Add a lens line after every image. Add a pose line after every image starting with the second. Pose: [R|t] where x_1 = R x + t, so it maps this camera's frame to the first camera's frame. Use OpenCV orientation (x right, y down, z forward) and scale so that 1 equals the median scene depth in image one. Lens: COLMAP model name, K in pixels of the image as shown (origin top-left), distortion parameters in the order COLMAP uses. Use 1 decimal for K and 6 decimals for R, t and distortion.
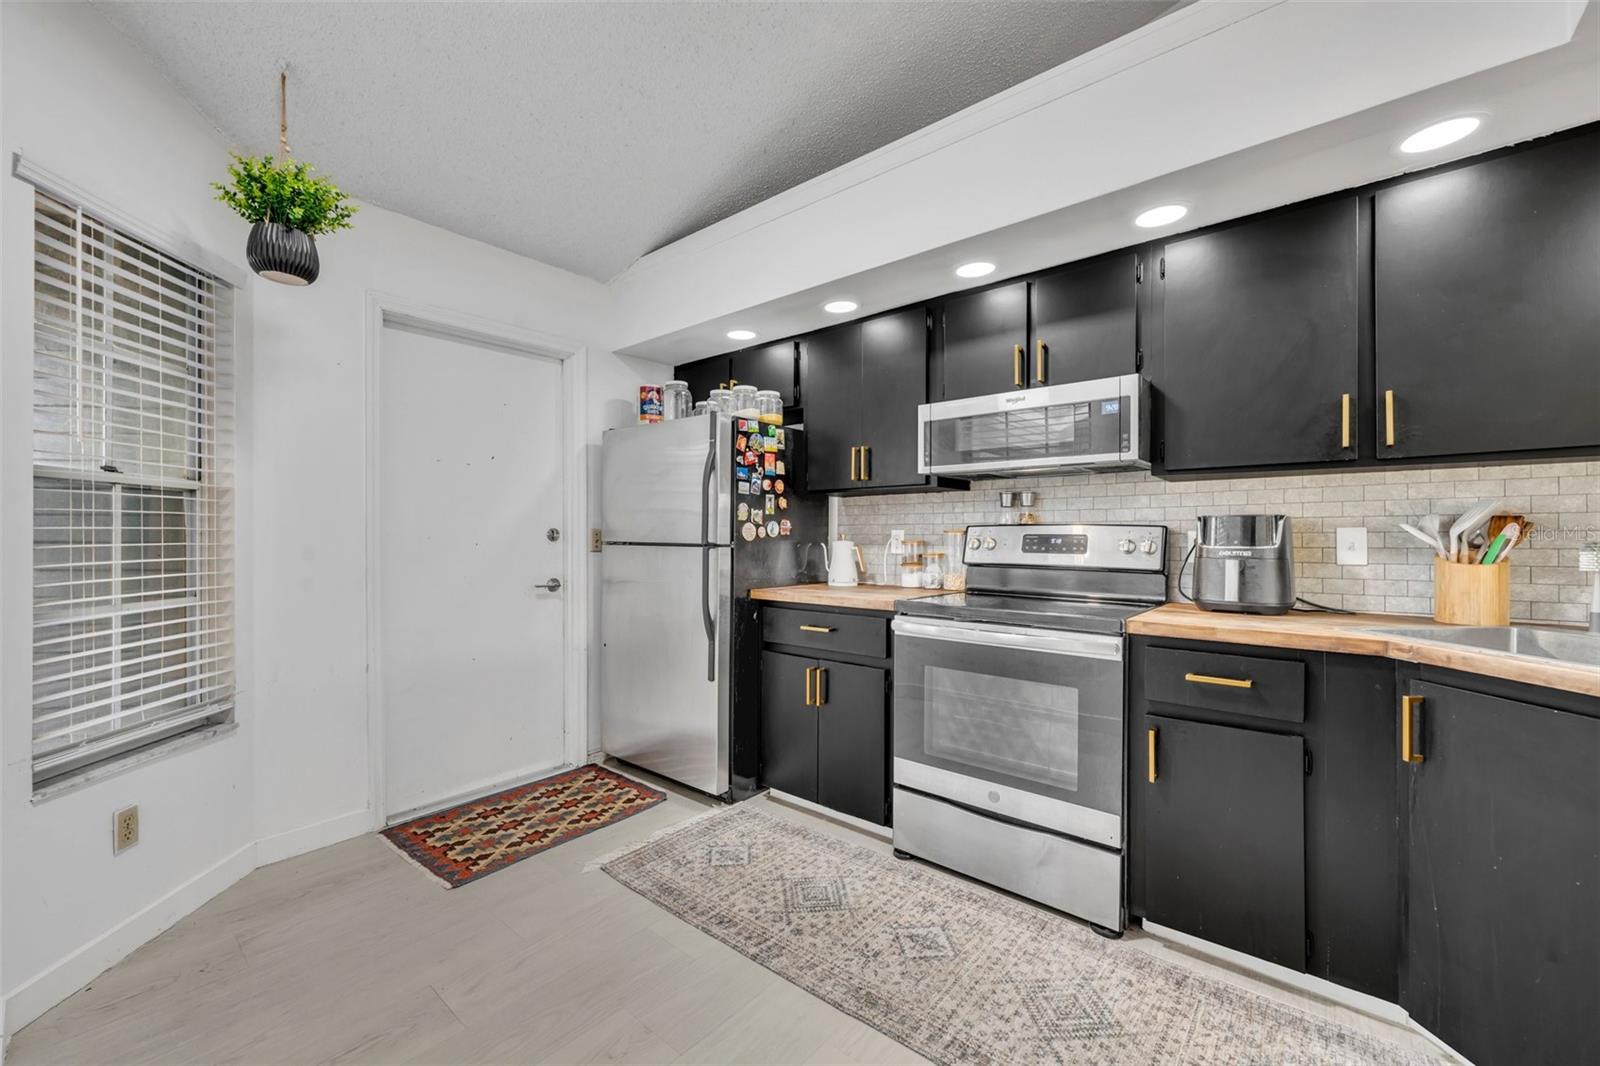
lens RADIAL K [[629.9, 0, 802.4], [0, 629.9, 535.5], [0, 0, 1]] dist [0.001585, -0.000911]
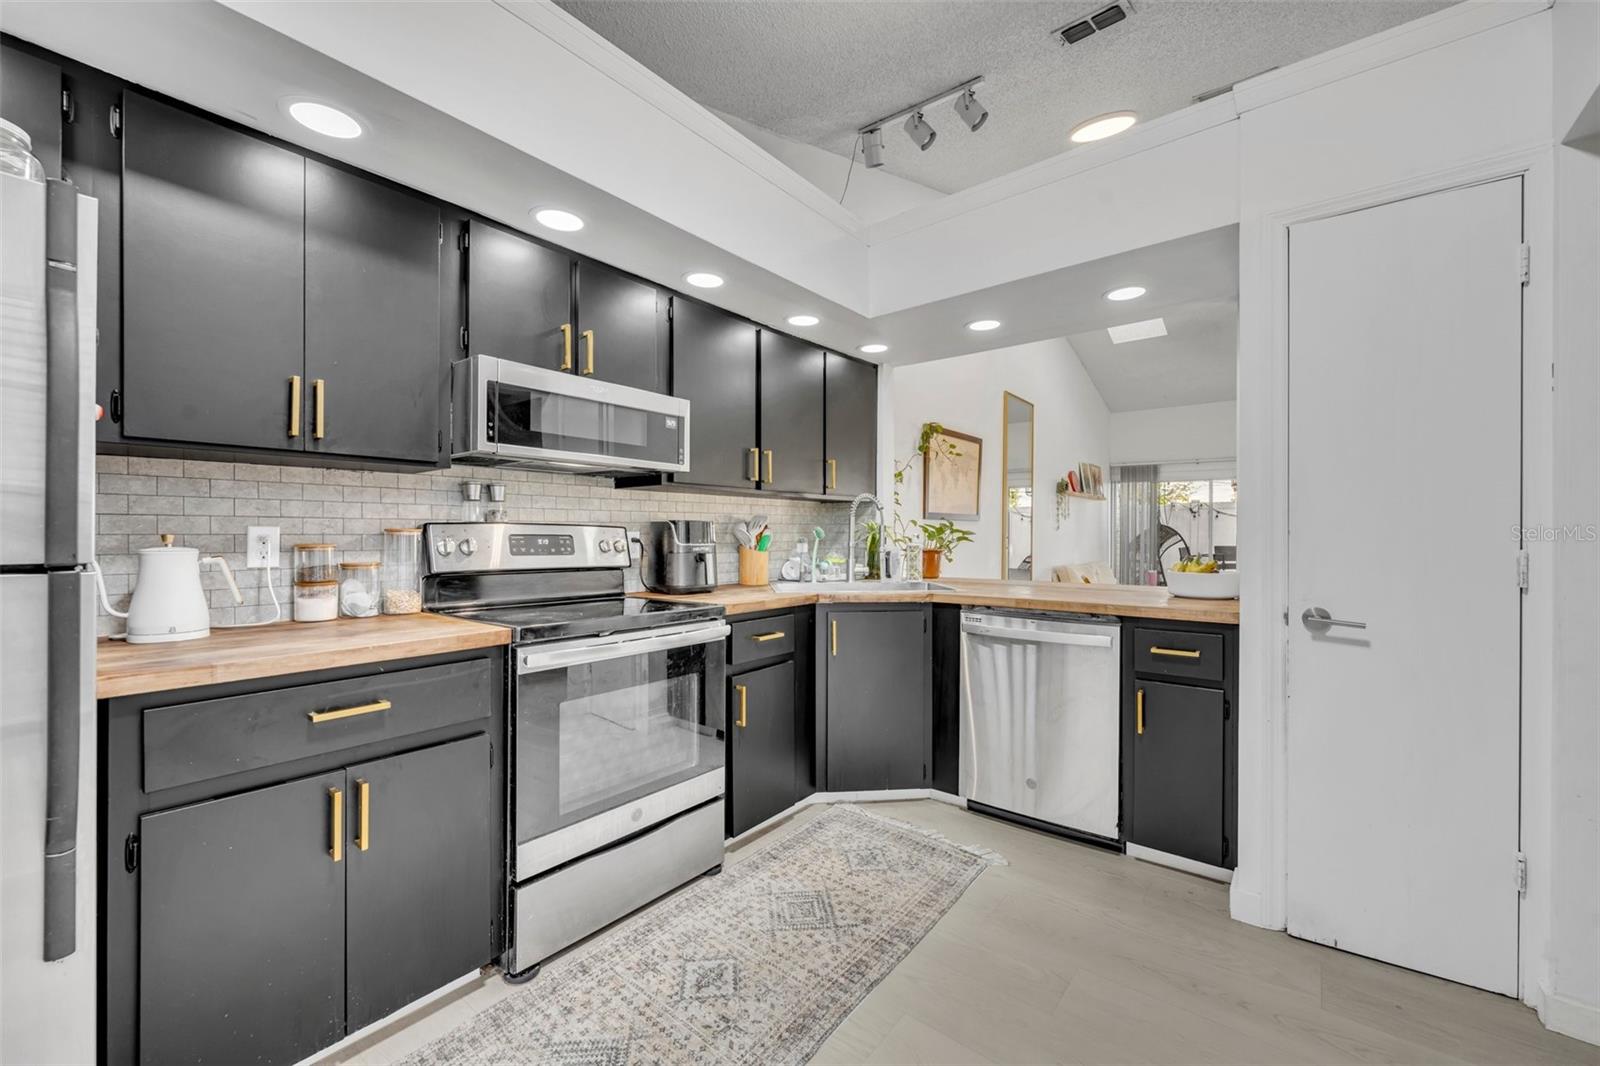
lens RADIAL K [[629.9, 0, 801.4], [0, 629.9, 535.6], [0, 0, 1]] dist [0.001585, -0.000911]
pose [[-0.004342, -0.002563, 0.999987, -0.523890], [-0.001609, 0.999995, 0.002556, -0.003269], [-0.999989, -0.001598, -0.004346, 0.627193]]
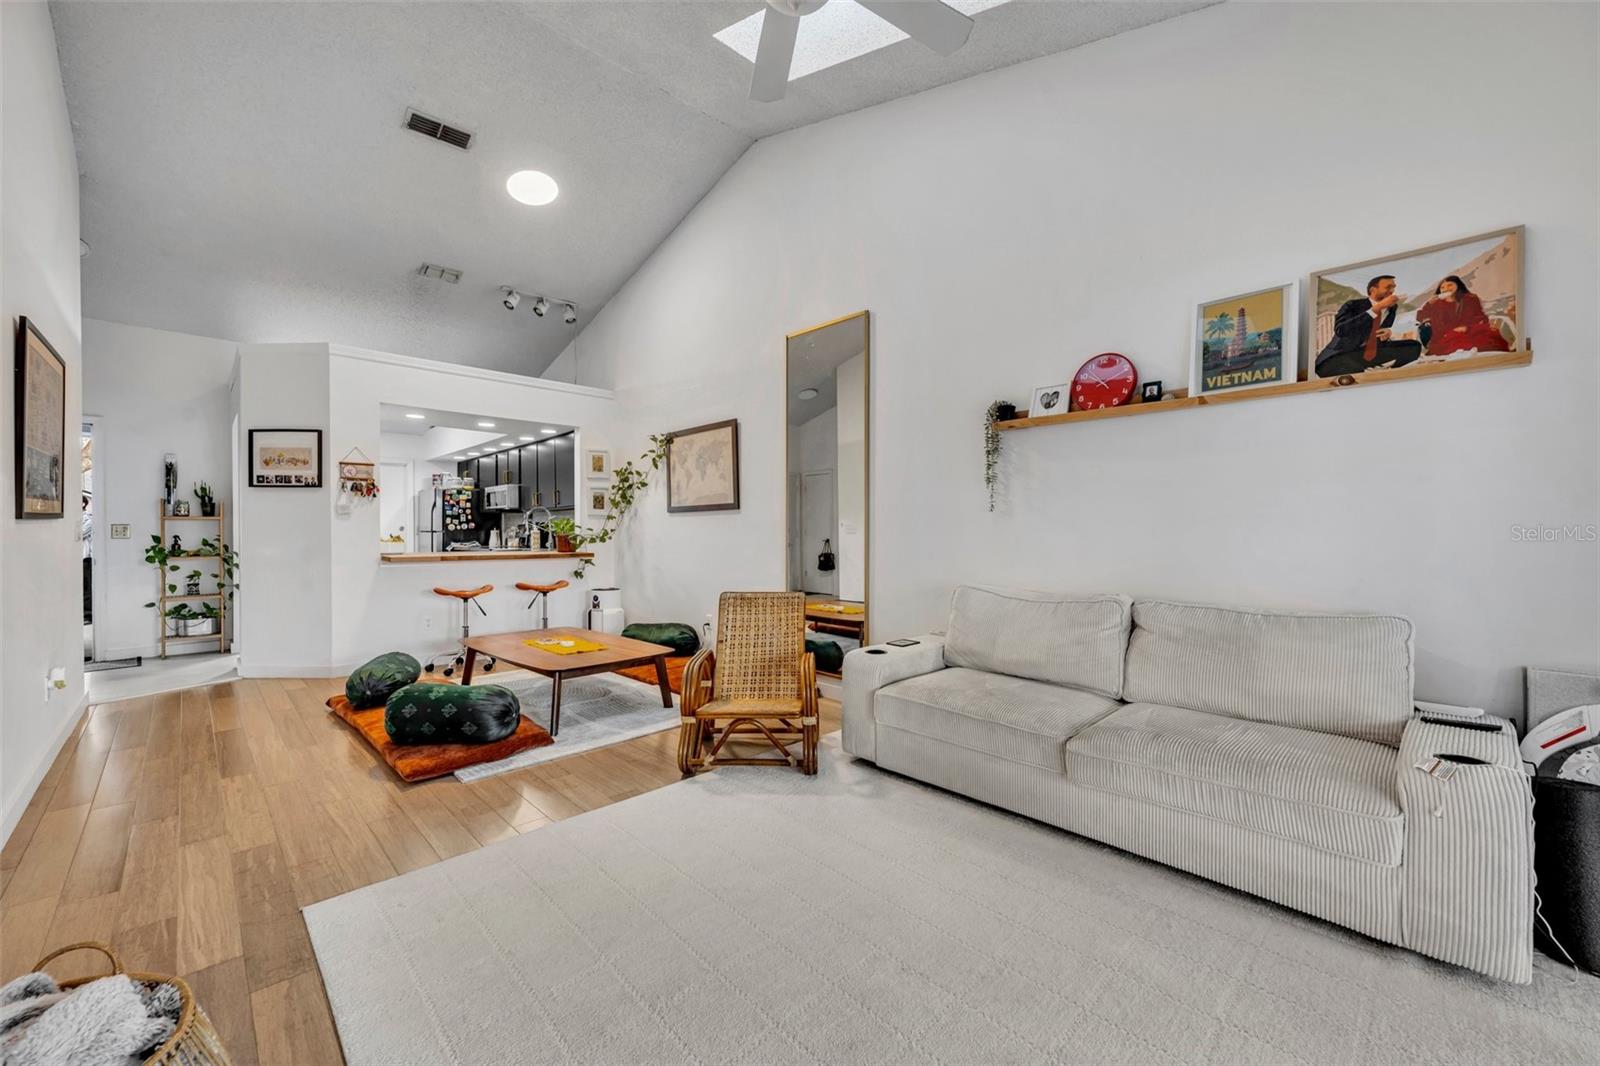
lens RADIAL K [[629.9, 0, 786.0], [0, 629.9, 533.7], [0, 0, 1]] dist [0.001585, -0.000911]
pose [[0.991982, 0.000534, -0.126377, 2.173054], [0.000091, 0.999988, 0.004938, 0.011896], [0.126378, -0.004910, 0.991970, -2.054802]]
